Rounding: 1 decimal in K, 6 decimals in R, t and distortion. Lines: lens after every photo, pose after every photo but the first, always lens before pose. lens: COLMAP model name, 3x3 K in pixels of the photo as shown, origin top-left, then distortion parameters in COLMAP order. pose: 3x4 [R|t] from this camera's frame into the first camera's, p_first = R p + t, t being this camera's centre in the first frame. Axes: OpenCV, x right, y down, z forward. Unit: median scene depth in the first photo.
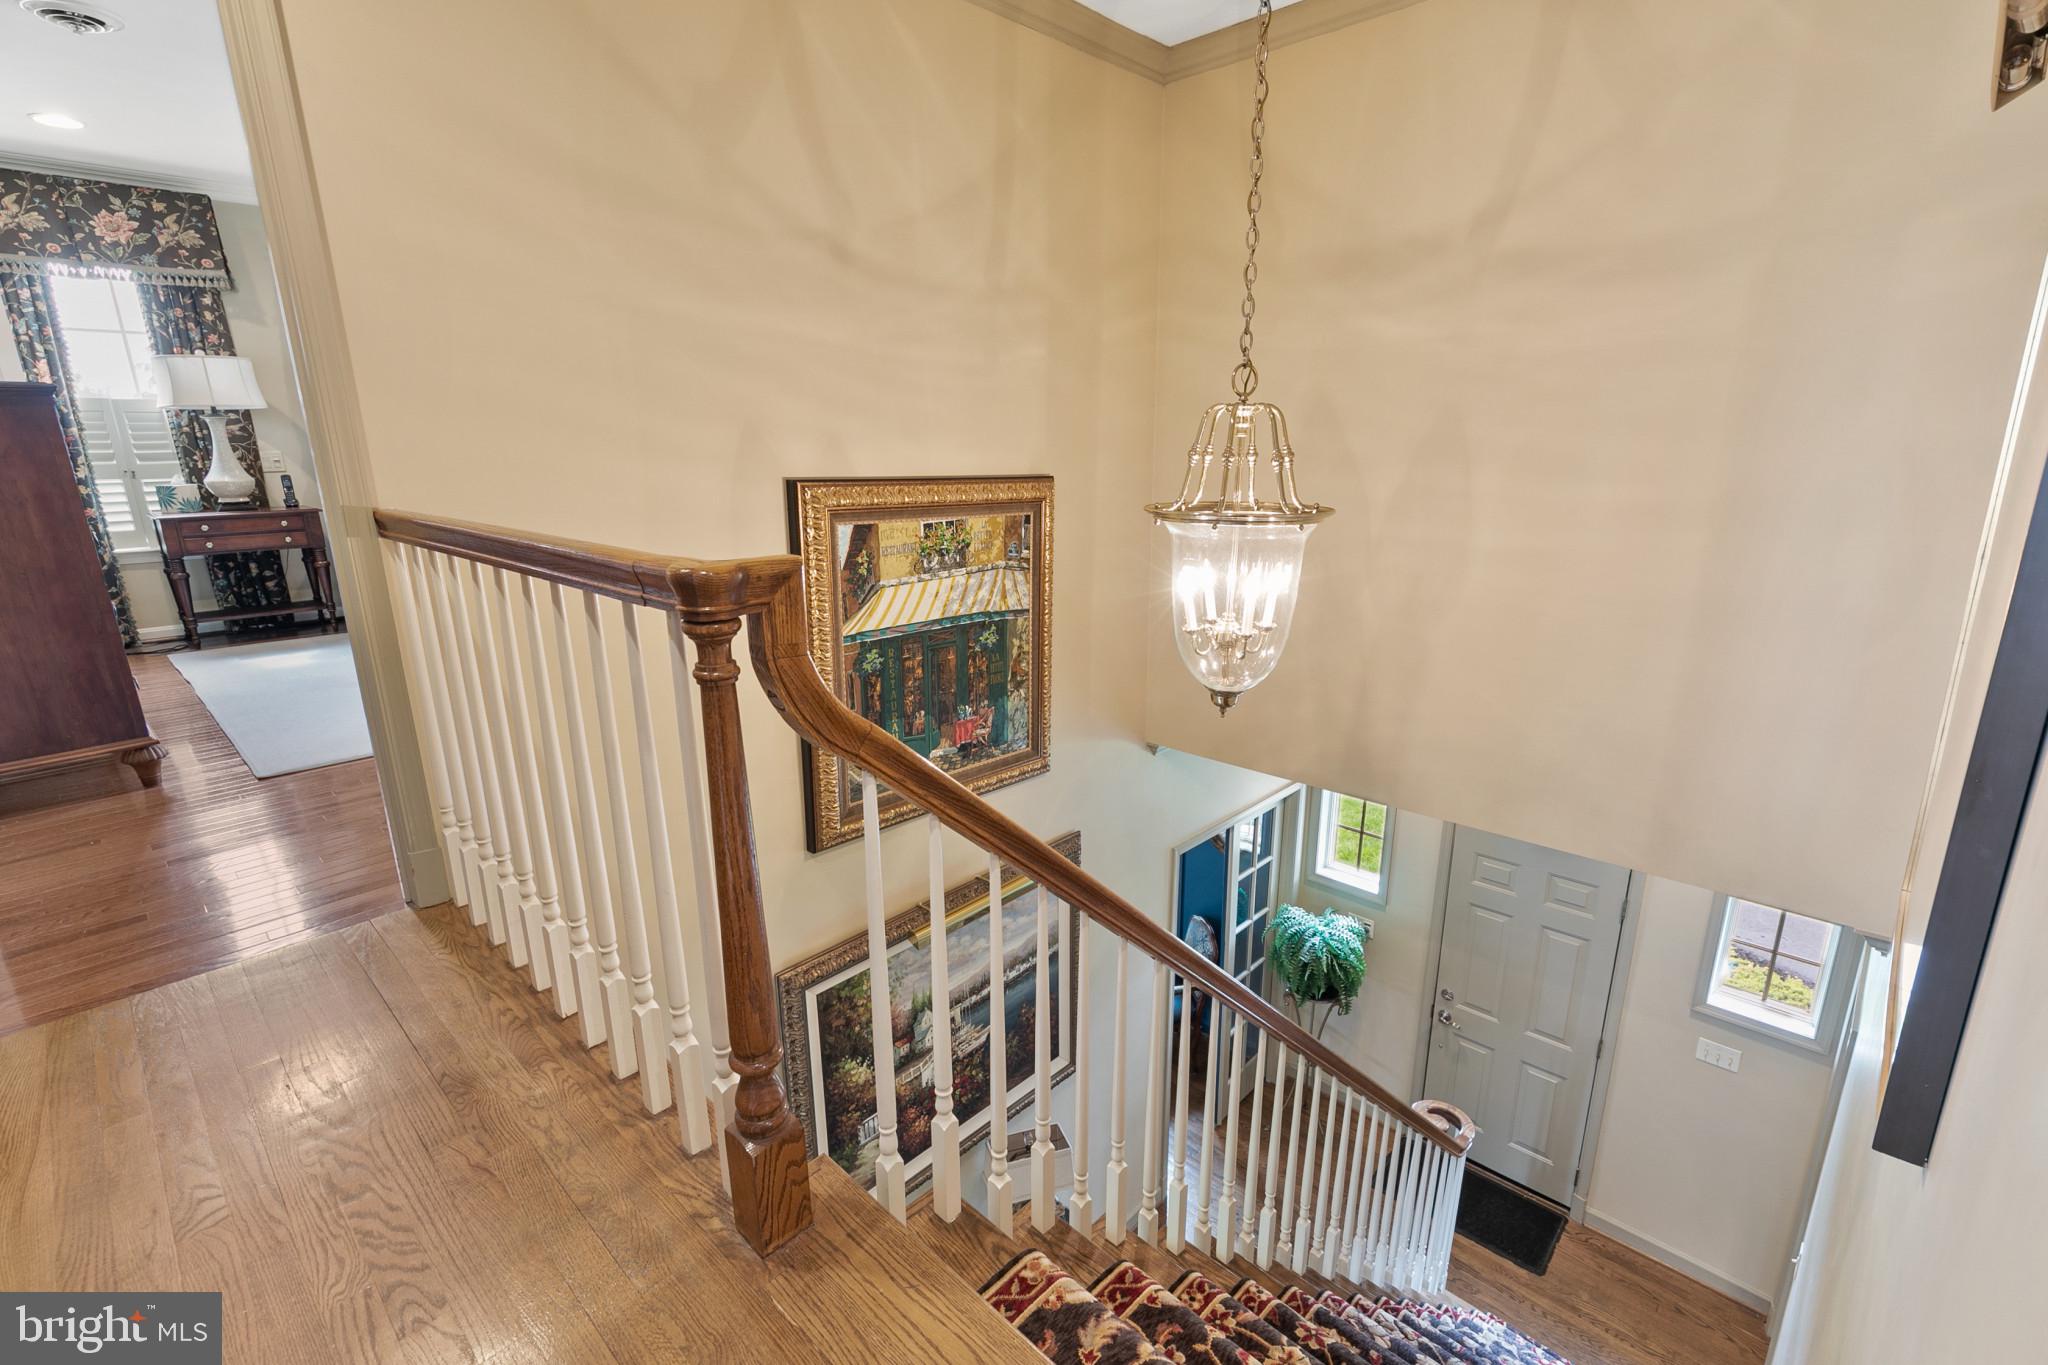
lens RADIAL K [[923.6, 0, 1024.0], [0, 923.6, 682.5], [0, 0, 1]] dist [0.000654, 0.000089]
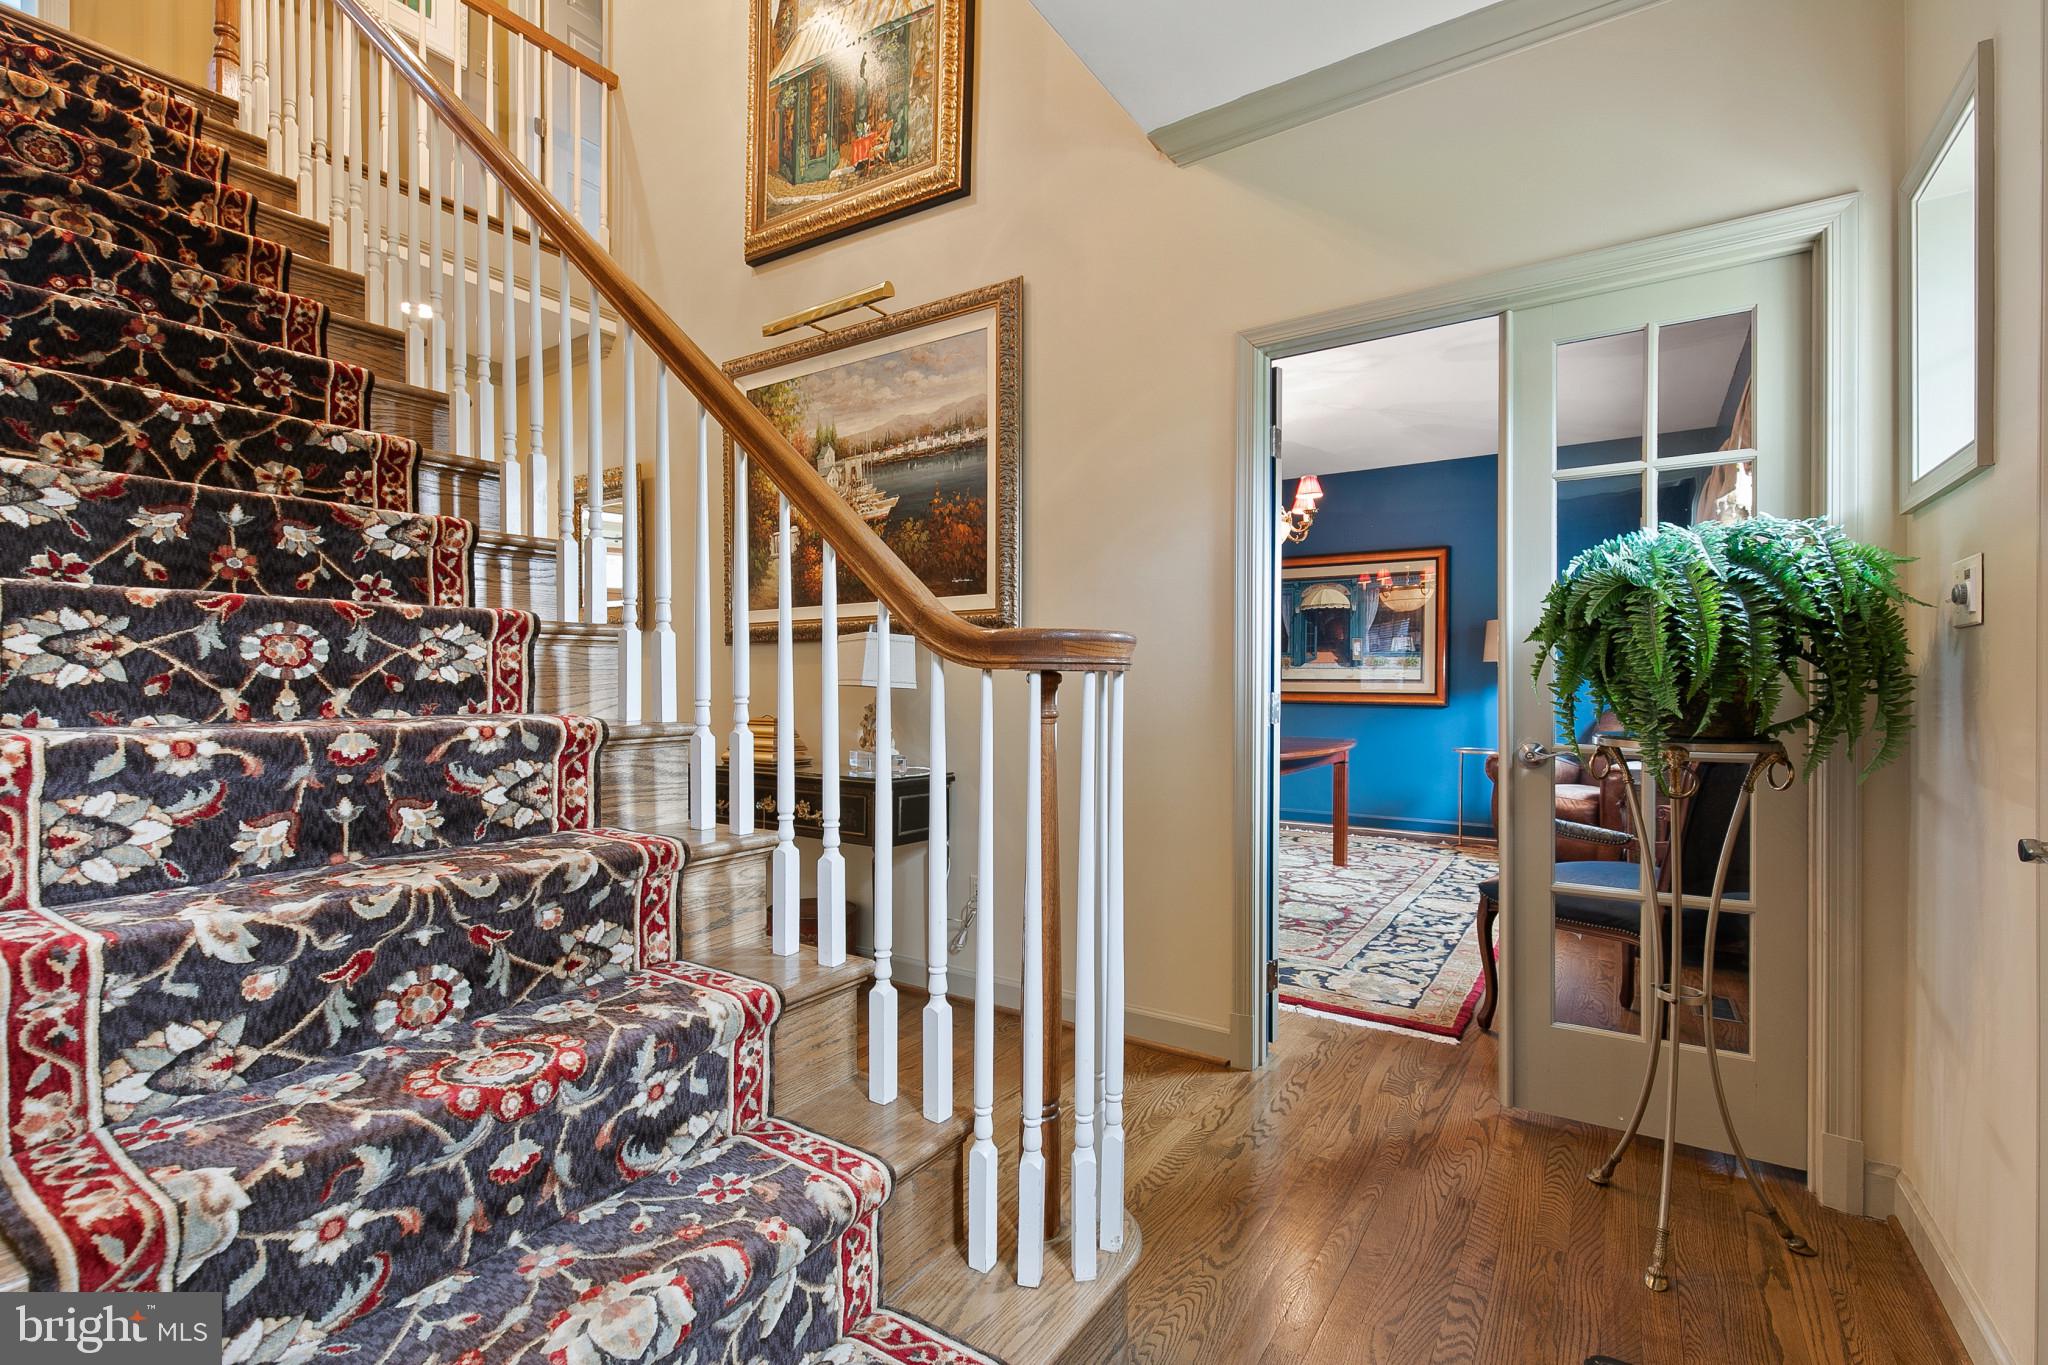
lens RADIAL K [[923.6, 0, 1024.0], [0, 923.6, 682.5], [0, 0, 1]] dist [0.000654, 0.000089]
pose [[0.179435, 0.005605, -0.983754, 0.978909], [-0.253640, 0.966440, -0.040758, 0.620778], [0.950510, 0.256832, 0.174835, 1.144096]]
